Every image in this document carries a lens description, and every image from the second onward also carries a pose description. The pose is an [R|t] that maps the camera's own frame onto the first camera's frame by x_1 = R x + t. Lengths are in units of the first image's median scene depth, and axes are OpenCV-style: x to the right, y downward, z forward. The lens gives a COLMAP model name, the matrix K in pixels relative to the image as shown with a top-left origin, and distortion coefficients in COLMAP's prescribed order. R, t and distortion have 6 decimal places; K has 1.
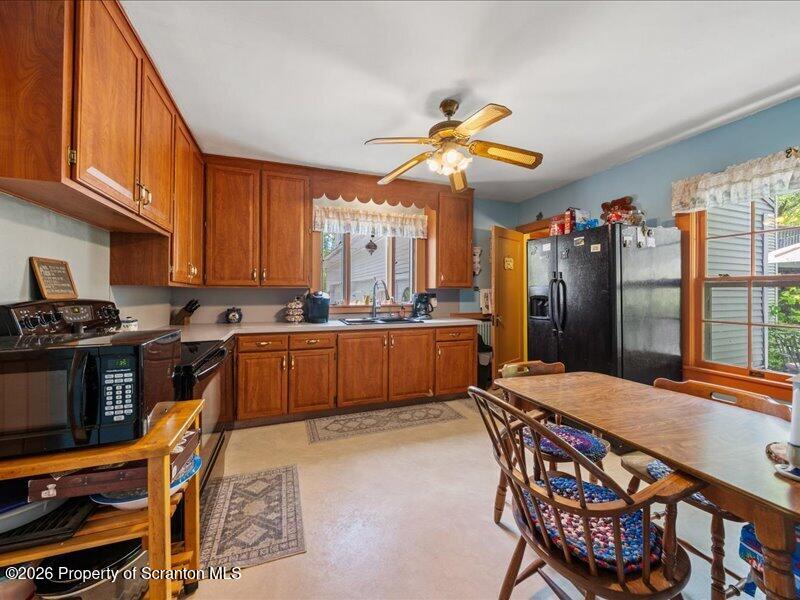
lens RADIAL K [[314.9, 0, 400.0], [0, 314.9, 300.0], [0, 0, 1]] dist [-0.000925, -0.000091]
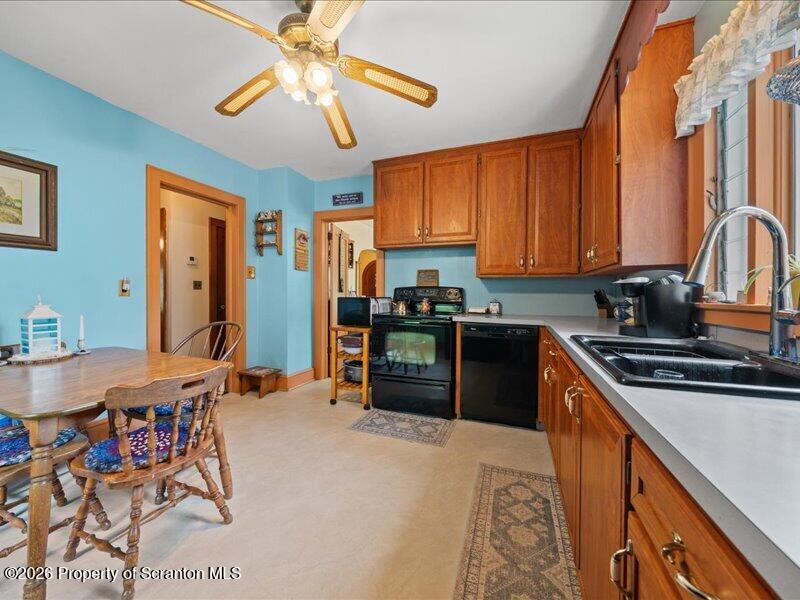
lens RADIAL K [[314.9, 0, 400.0], [0, 314.9, 300.0], [0, 0, 1]] dist [-0.000925, -0.000091]
pose [[-0.671361, 0.002577, -0.741126, 0.475234], [-0.027438, 0.999222, 0.028330, 0.014844], [0.740622, 0.039355, -0.670768, 1.416064]]
